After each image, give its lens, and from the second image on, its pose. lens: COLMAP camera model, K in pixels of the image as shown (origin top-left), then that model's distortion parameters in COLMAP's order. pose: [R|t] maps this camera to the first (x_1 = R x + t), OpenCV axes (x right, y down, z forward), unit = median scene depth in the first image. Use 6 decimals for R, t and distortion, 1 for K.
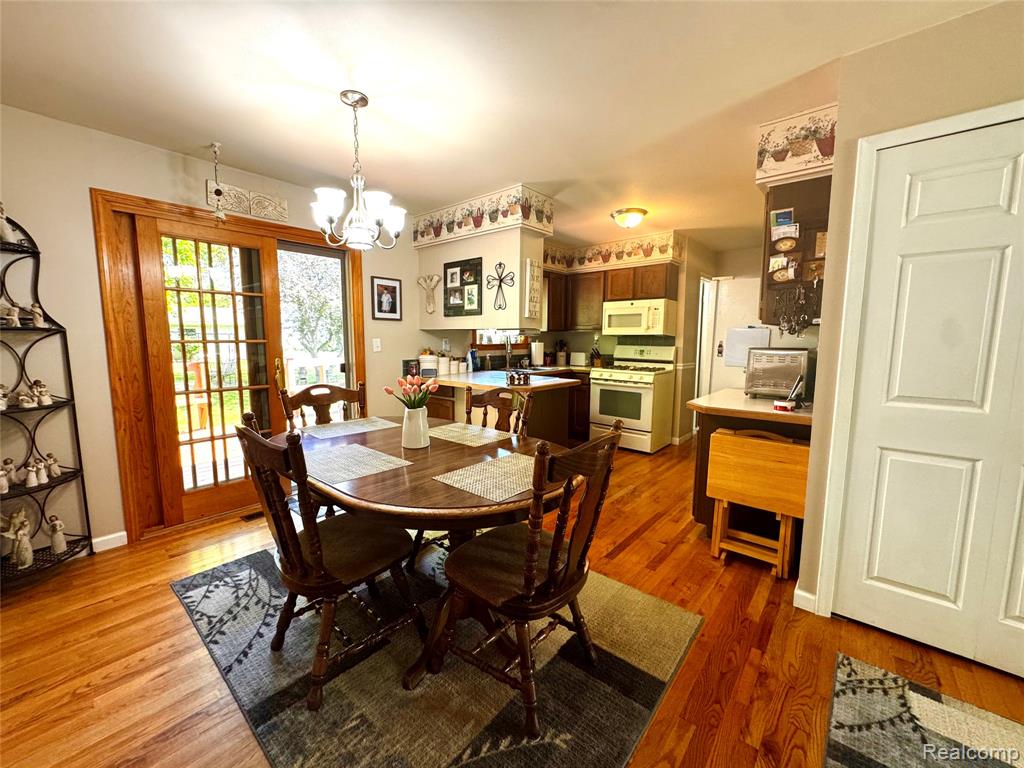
lens RADIAL K [[407.9, 0, 507.1], [0, 407.9, 384.7], [0, 0, 1]] dist [0.000822, 0.000767]
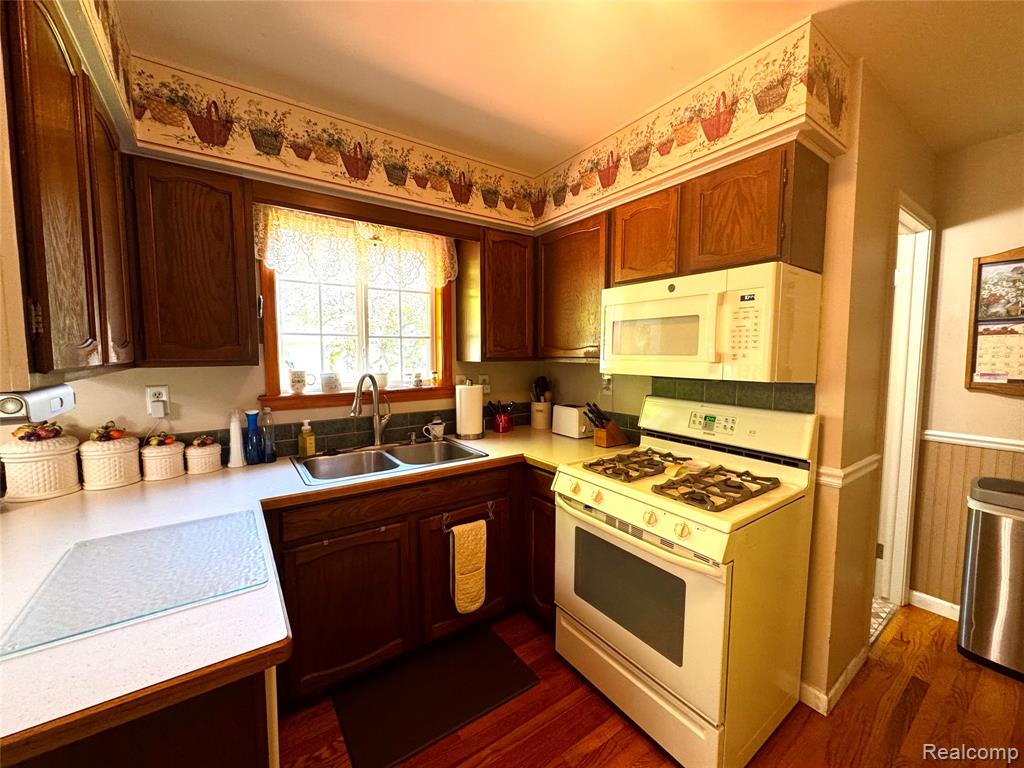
lens RADIAL K [[407.9, 0, 509.1], [0, 407.9, 384.3], [0, 0, 1]] dist [0.000822, 0.000767]
pose [[0.970463, 0.016516, -0.240683, 0.254244], [-0.024436, 0.999252, -0.029958, -0.101953], [0.240009, 0.034955, 0.970141, 0.627626]]
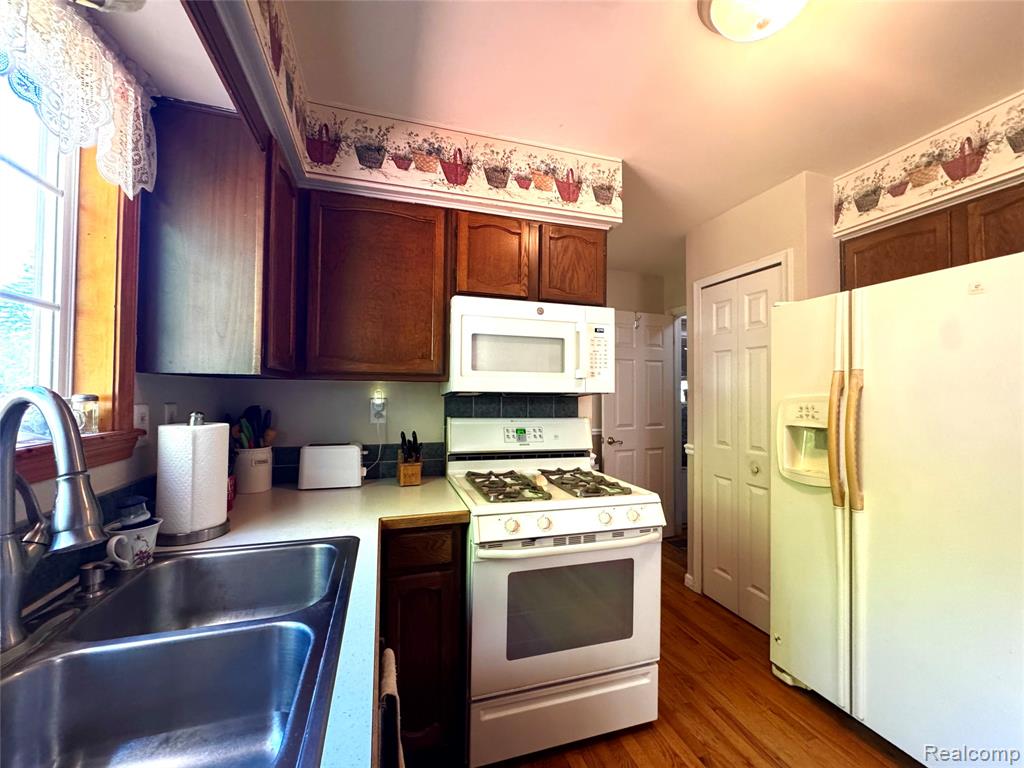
lens RADIAL K [[407.9, 0, 509.1], [0, 407.9, 386.1], [0, 0, 1]] dist [0.000822, 0.000767]
pose [[0.524722, 0.017873, 0.851086, -0.027033], [0.090114, 0.992996, -0.076411, -0.101553], [-0.846491, 0.116789, 0.519436, 0.825156]]
